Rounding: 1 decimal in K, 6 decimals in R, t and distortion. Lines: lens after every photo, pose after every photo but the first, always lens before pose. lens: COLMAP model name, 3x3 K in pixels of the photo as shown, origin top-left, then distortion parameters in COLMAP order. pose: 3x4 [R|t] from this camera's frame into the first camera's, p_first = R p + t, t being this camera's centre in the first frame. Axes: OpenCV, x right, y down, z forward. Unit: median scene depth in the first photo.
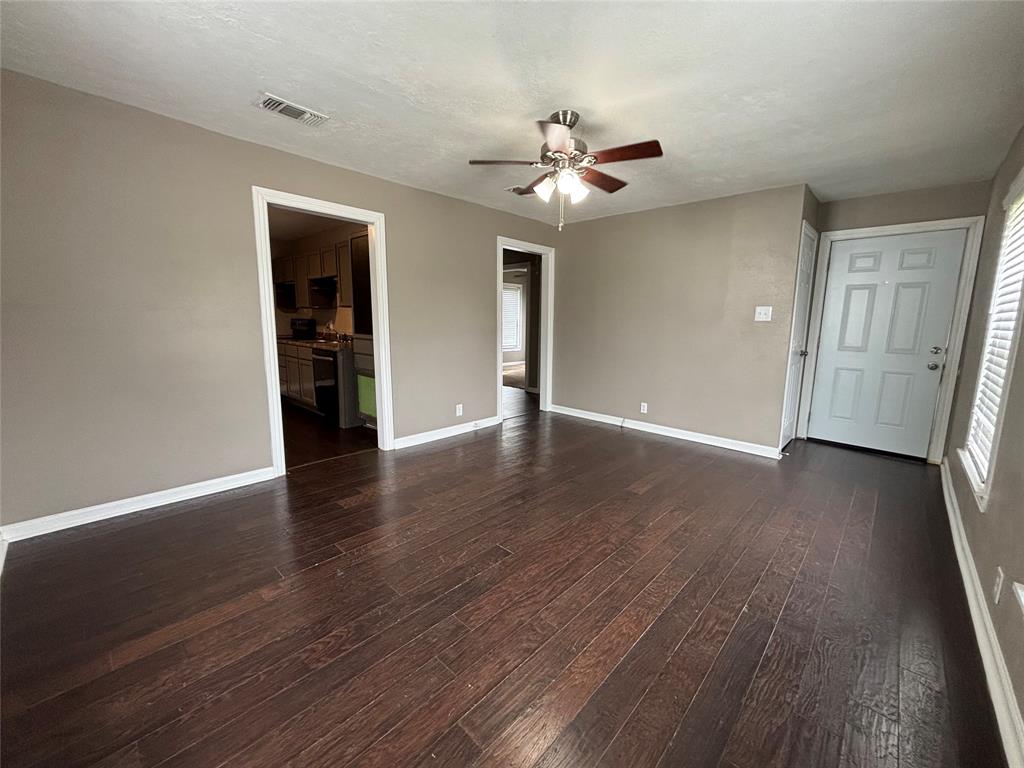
lens RADIAL K [[411.5, 0, 512.0], [0, 411.5, 384.0], [0, 0, 1]] dist [0.001705, 0.000084]
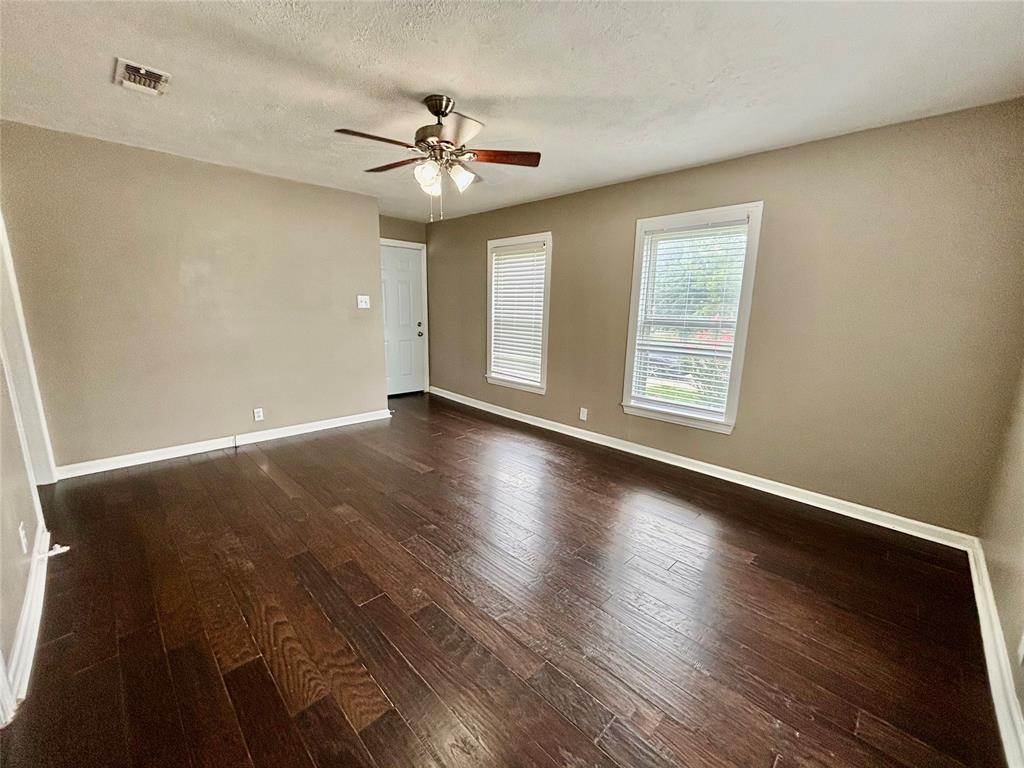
lens RADIAL K [[411.5, 0, 512.0], [0, 411.5, 384.0], [0, 0, 1]] dist [0.001705, 0.000084]
pose [[0.031872, -0.203398, 0.978577, -0.590348], [0.138219, 0.970565, 0.197230, -0.120163], [-0.989889, 0.128972, 0.059047, 0.557925]]
